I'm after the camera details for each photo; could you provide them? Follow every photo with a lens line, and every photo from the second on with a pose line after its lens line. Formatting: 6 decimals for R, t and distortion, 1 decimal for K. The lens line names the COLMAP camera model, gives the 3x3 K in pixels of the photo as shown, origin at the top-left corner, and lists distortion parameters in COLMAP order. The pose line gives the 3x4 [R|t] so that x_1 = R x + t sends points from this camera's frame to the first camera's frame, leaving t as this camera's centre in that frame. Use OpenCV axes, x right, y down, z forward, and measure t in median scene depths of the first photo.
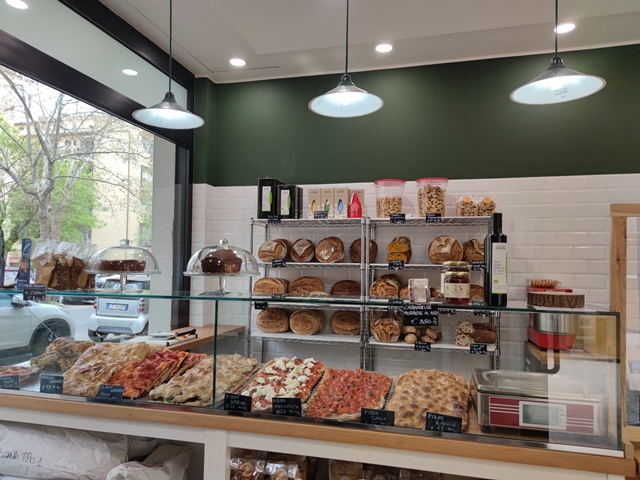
lens RADIAL K [[458.6, 0, 322.8], [0, 458.6, 243.8], [0, 0, 1]] dist [0.006457, 0.001681]
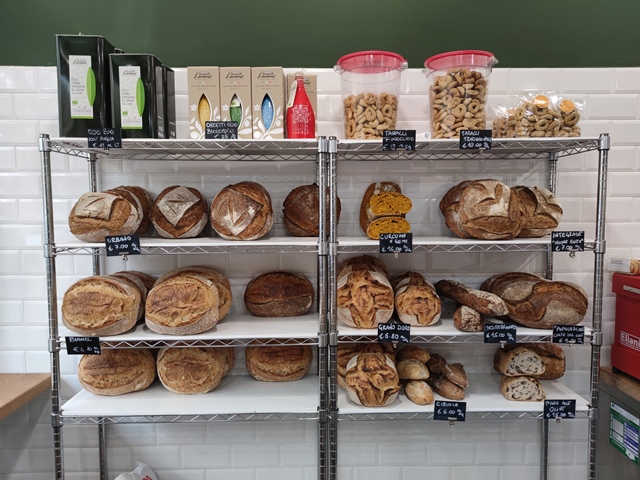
lens RADIAL K [[458.6, 0, 322.8], [0, 458.6, 243.8], [0, 0, 1]] dist [0.006457, 0.001681]
pose [[0.964739, -0.036669, 0.260641, -0.028198], [0.005278, 0.992744, 0.120132, -0.008500], [-0.263155, -0.114521, 0.957932, 0.546052]]
